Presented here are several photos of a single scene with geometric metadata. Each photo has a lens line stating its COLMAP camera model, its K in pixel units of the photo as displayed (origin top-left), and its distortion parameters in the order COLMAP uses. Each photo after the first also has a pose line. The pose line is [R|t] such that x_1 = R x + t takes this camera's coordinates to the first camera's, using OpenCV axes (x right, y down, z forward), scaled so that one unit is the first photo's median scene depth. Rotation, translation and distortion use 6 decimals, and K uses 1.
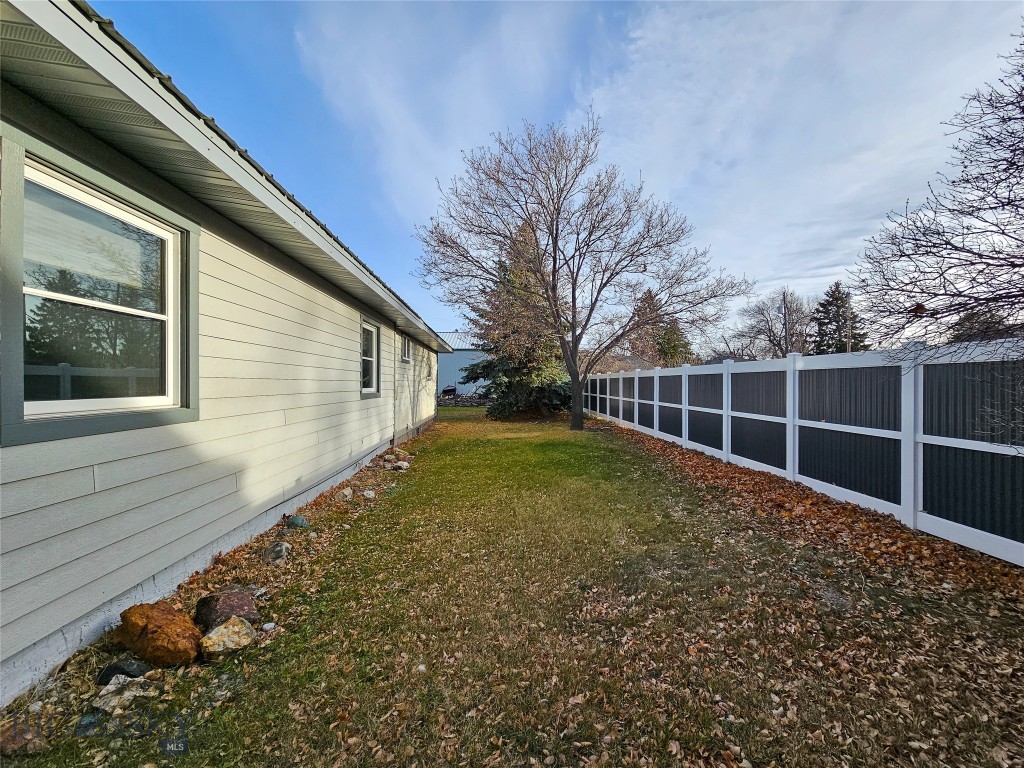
lens RADIAL K [[413.7, 0, 512.0], [0, 413.7, 384.0], [0, 0, 1]] dist [0.000617, 0.000206]
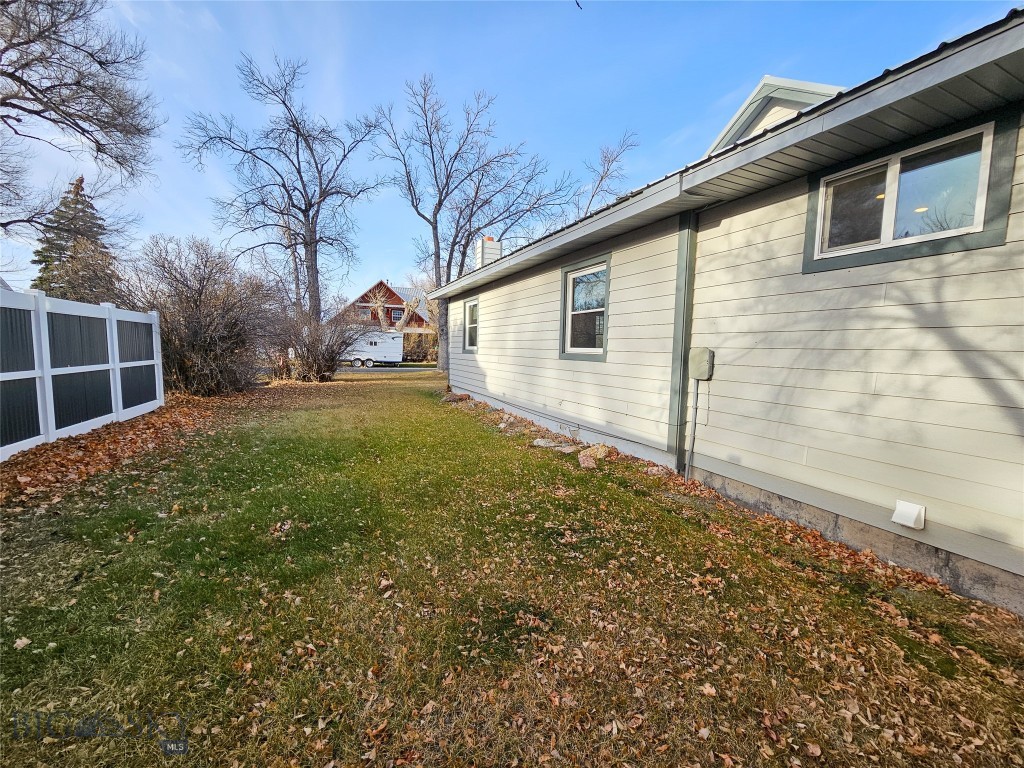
lens RADIAL K [[413.7, 0, 512.0], [0, 413.7, 384.0], [0, 0, 1]] dist [0.000617, 0.000206]
pose [[-0.932259, 0.008748, -0.361686, 0.115528], [-0.023960, 0.996020, 0.085849, 0.021183], [0.360998, 0.088699, -0.928339, 2.573958]]
